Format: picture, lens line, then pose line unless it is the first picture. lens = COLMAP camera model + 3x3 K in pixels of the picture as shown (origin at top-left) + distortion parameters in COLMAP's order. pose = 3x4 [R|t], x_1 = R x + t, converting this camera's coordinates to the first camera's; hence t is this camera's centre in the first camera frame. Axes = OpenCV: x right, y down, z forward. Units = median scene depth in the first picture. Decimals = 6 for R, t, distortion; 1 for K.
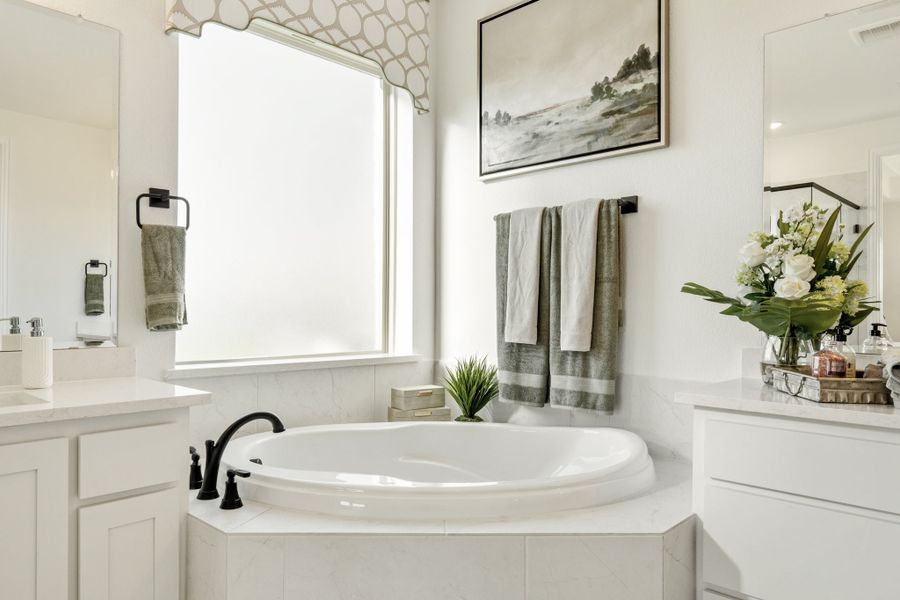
lens RADIAL K [[616.2, 0, 431.7], [0, 616.2, 295.8], [0, 0, 1]] dist [0.001561, -0.000941]
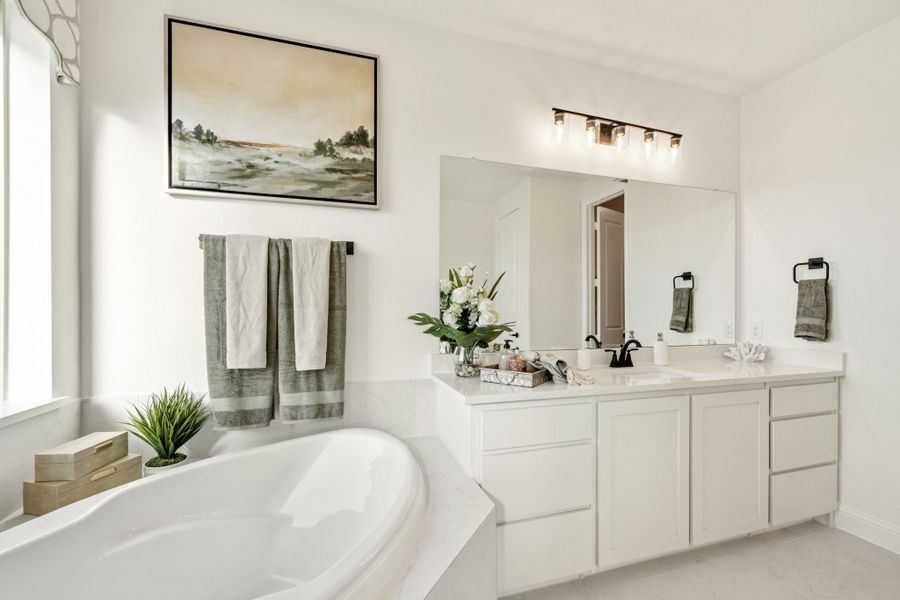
lens RADIAL K [[370.9, 0, 449.4], [0, 370.9, 308.3], [0, 0, 1]] dist [-0.001551, -0.000094]
pose [[0.476992, -0.000251, 0.878908, -0.235140], [-0.014898, 0.999854, 0.008371, -0.031577], [-0.878782, -0.017087, 0.476918, 0.426715]]
